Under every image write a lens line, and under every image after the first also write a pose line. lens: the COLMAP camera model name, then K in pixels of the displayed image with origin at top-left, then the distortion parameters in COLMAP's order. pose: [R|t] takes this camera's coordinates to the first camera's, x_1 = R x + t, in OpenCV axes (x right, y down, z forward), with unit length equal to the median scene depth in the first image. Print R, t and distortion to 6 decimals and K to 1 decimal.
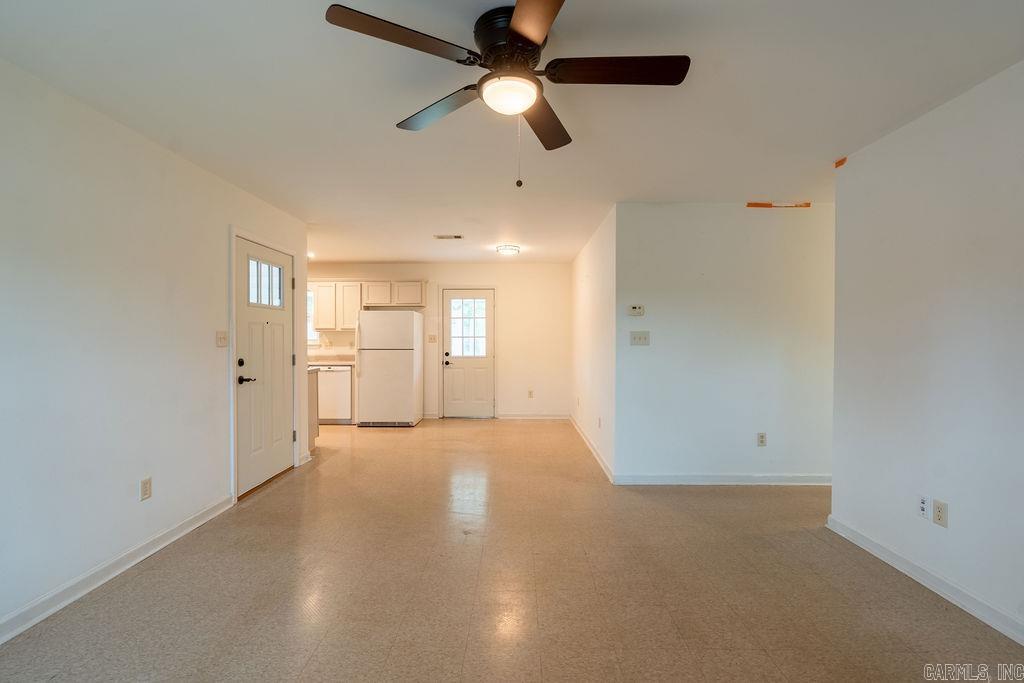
lens RADIAL K [[458.7, 0, 510.6], [0, 458.7, 340.9], [0, 0, 1]] dist [-0.010263, 0.005980]
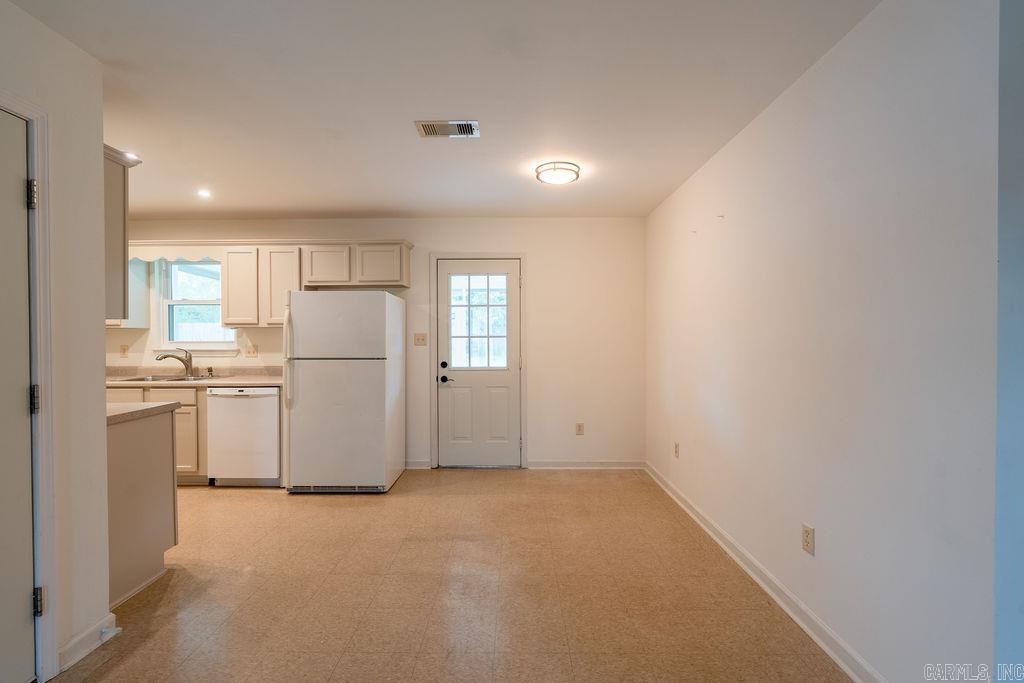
lens RADIAL K [[458.7, 0, 510.6], [0, 458.7, 340.9], [0, 0, 1]] dist [-0.010263, 0.005980]
pose [[0.999975, -0.002924, 0.006488, -0.058283], [0.002920, 0.999996, 0.000664, -0.003329], [-0.006490, -0.000645, 0.999979, 0.420684]]
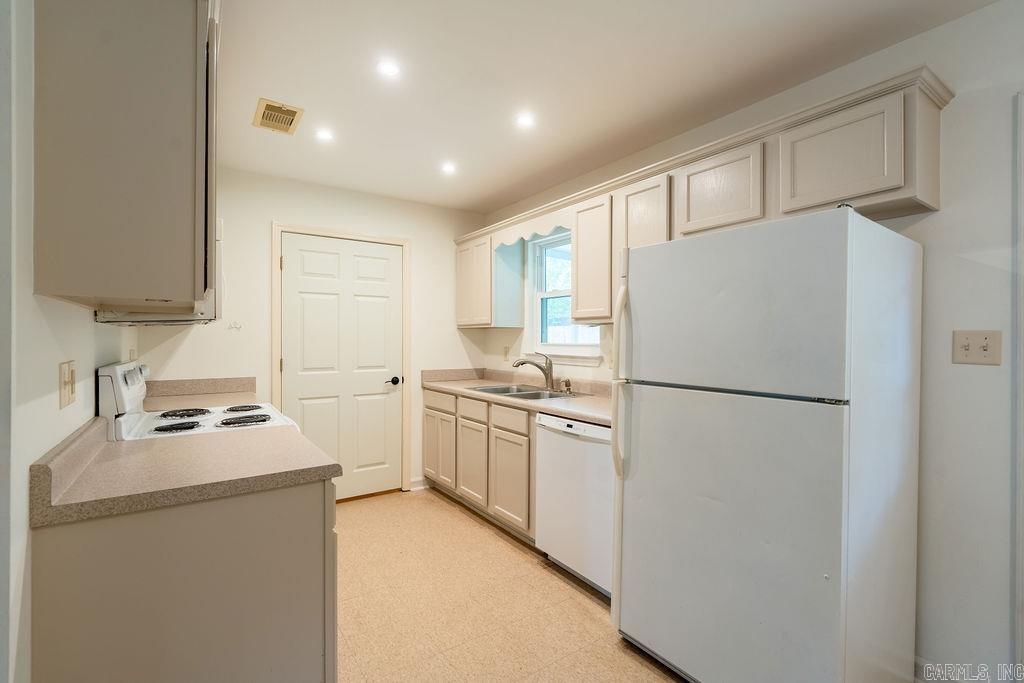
lens RADIAL K [[458.7, 0, 510.6], [0, 458.7, 340.9], [0, 0, 1]] dist [-0.010263, 0.005980]
pose [[0.580623, 0.005844, -0.814152, -0.132720], [-0.010555, 0.999944, -0.000350, -0.006090], [0.814104, 0.008796, 0.580652, 0.757188]]
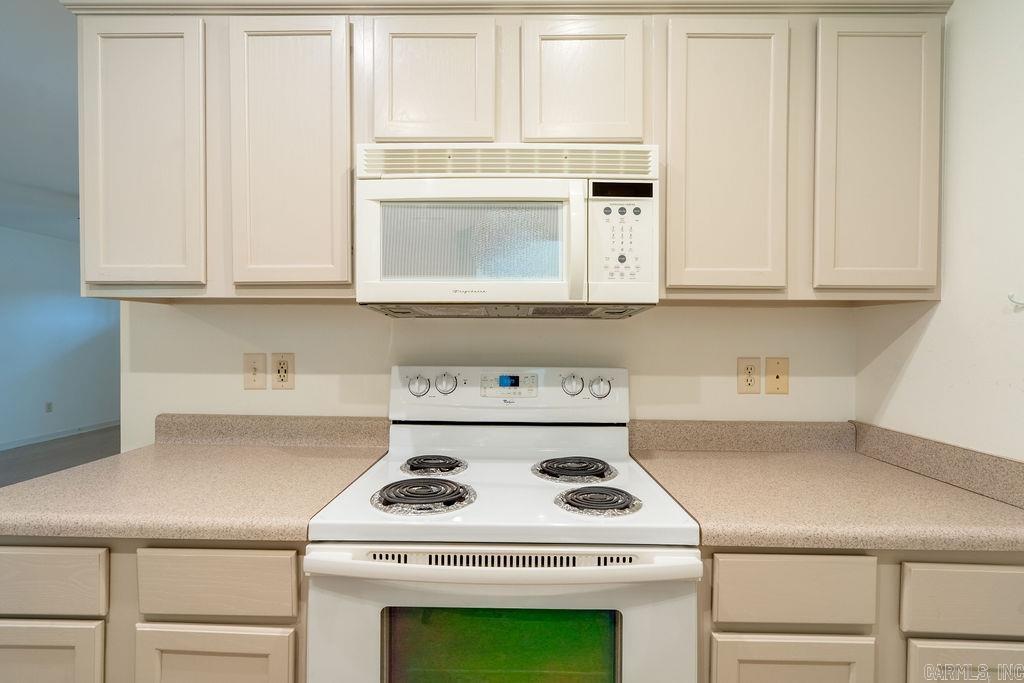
lens RADIAL K [[435.5, 0, 513.6], [0, 435.5, 353.8], [0, 0, 1]] dist [0.000955, -0.000608]
pose [[0.999972, 0.006181, -0.004142, -0.508840], [-0.006095, 0.999770, 0.020560, -0.004455], [0.004268, -0.020534, 0.999780, 0.882261]]
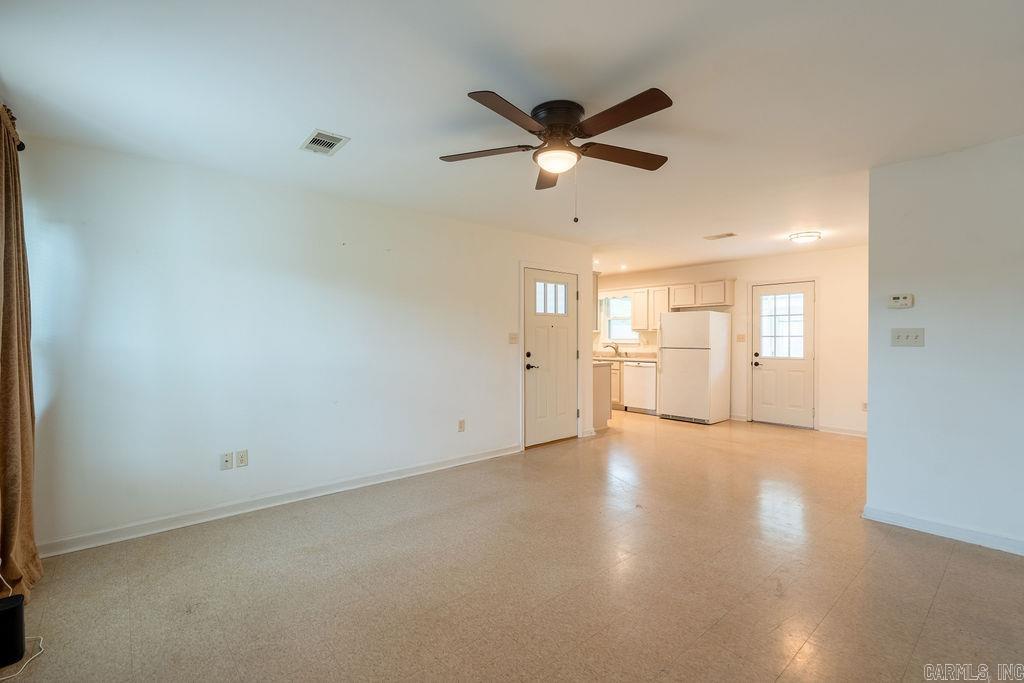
lens RADIAL K [[458.7, 0, 510.6], [0, 458.7, 340.9], [0, 0, 1]] dist [-0.010263, 0.005980]
pose [[0.665830, 0.004198, -0.746091, 0.248167], [-0.003441, 0.999991, 0.002556, 0.000284], [0.746095, 0.000865, 0.665839, -0.004271]]
